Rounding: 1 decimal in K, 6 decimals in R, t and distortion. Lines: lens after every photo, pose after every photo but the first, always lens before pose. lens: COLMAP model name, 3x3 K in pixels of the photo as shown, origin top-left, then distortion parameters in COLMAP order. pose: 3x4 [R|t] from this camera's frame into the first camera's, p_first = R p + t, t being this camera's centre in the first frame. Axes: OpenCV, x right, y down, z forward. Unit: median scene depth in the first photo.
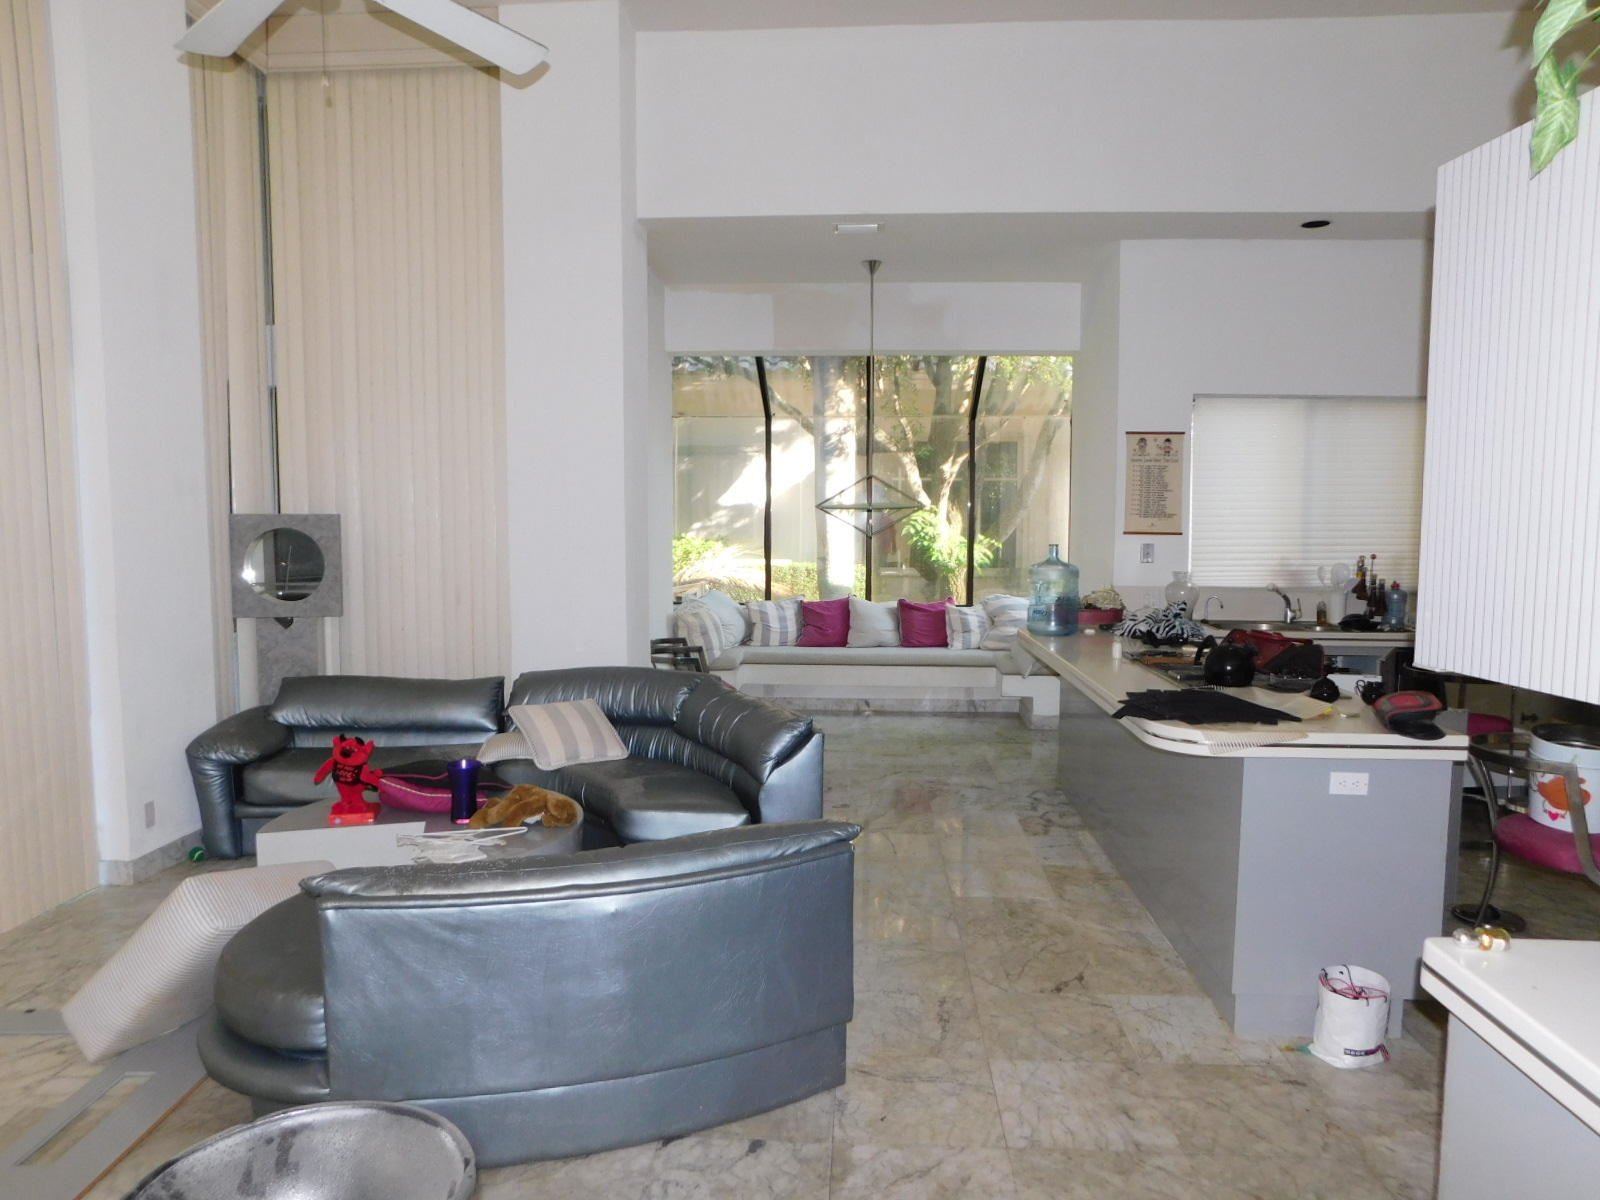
lens RADIAL K [[1060.4, 0, 798.5], [0, 1060.4, 602.9], [0, 0, 1]] dist [-0.006973, 0.000032]
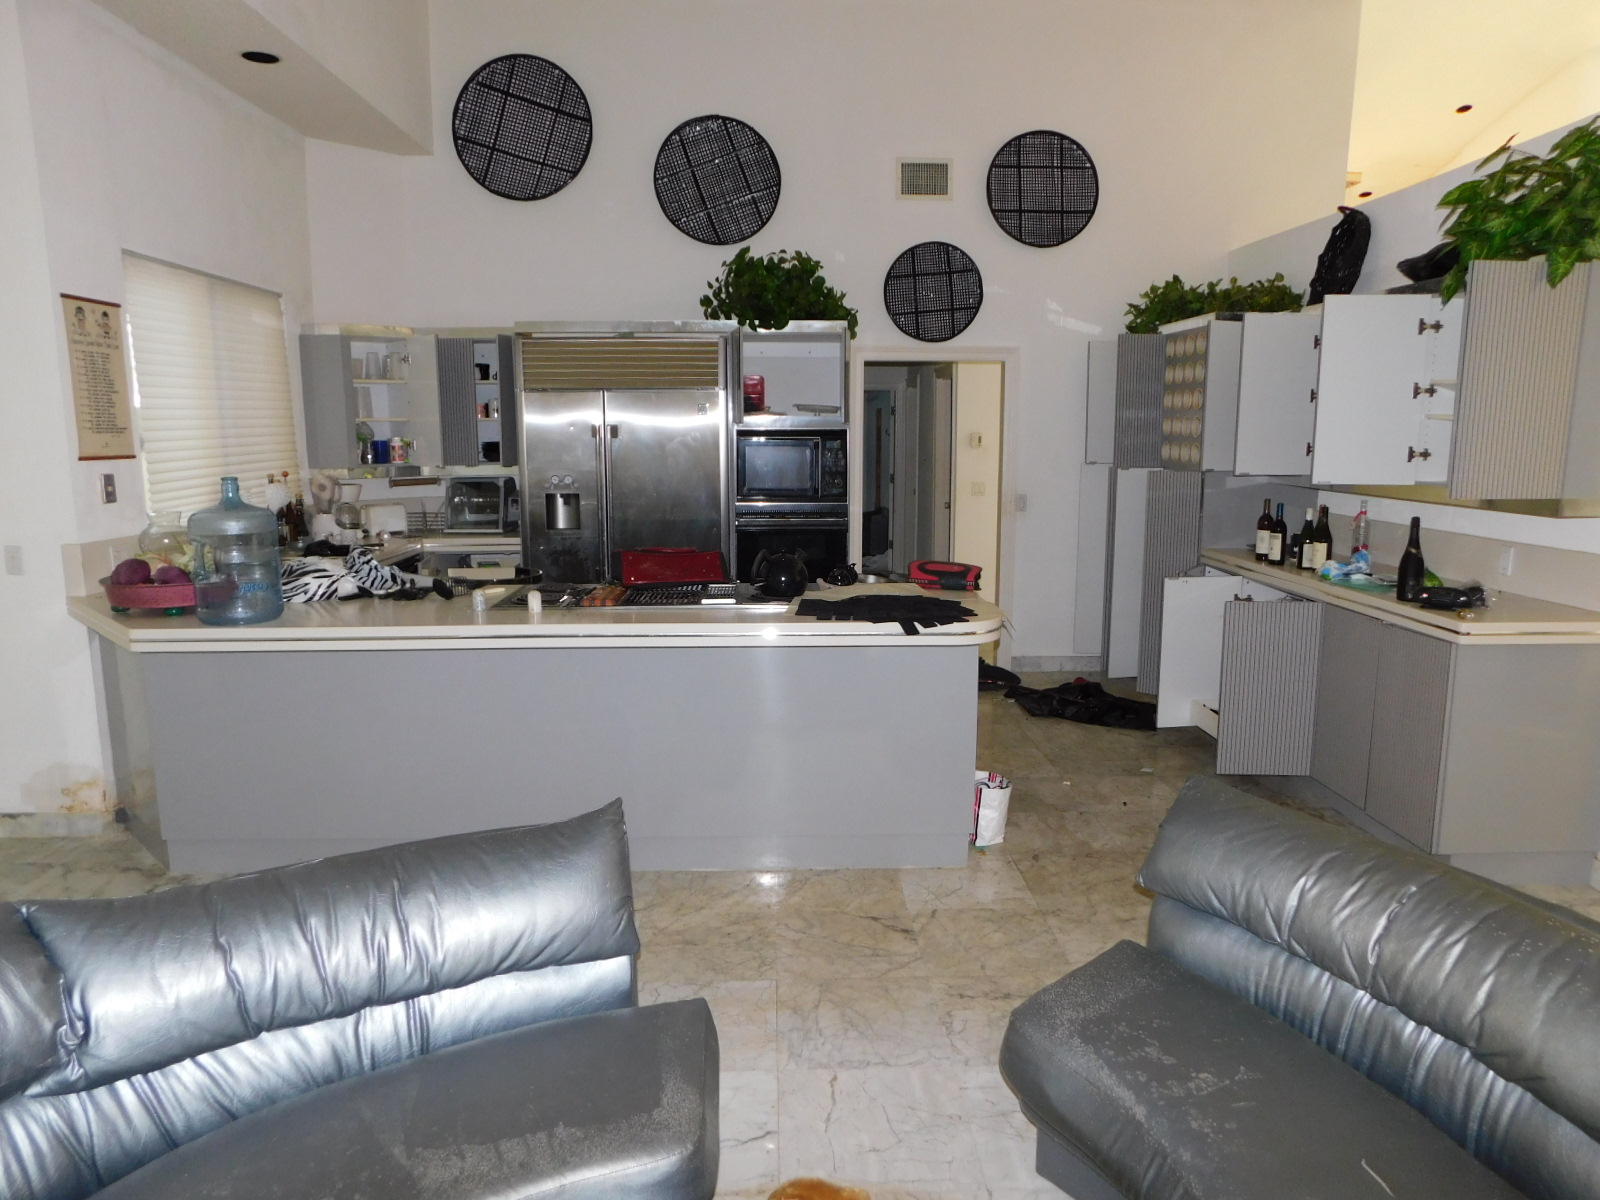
lens RADIAL K [[1060.4, 0, 796.0], [0, 1060.4, 595.7], [0, 0, 1]] dist [-0.006973, 0.000032]
pose [[-0.090589, -0.165426, 0.982053, -0.633363], [0.082795, 0.981443, 0.172960, -0.106508], [-0.992441, 0.096978, -0.075212, 1.131289]]
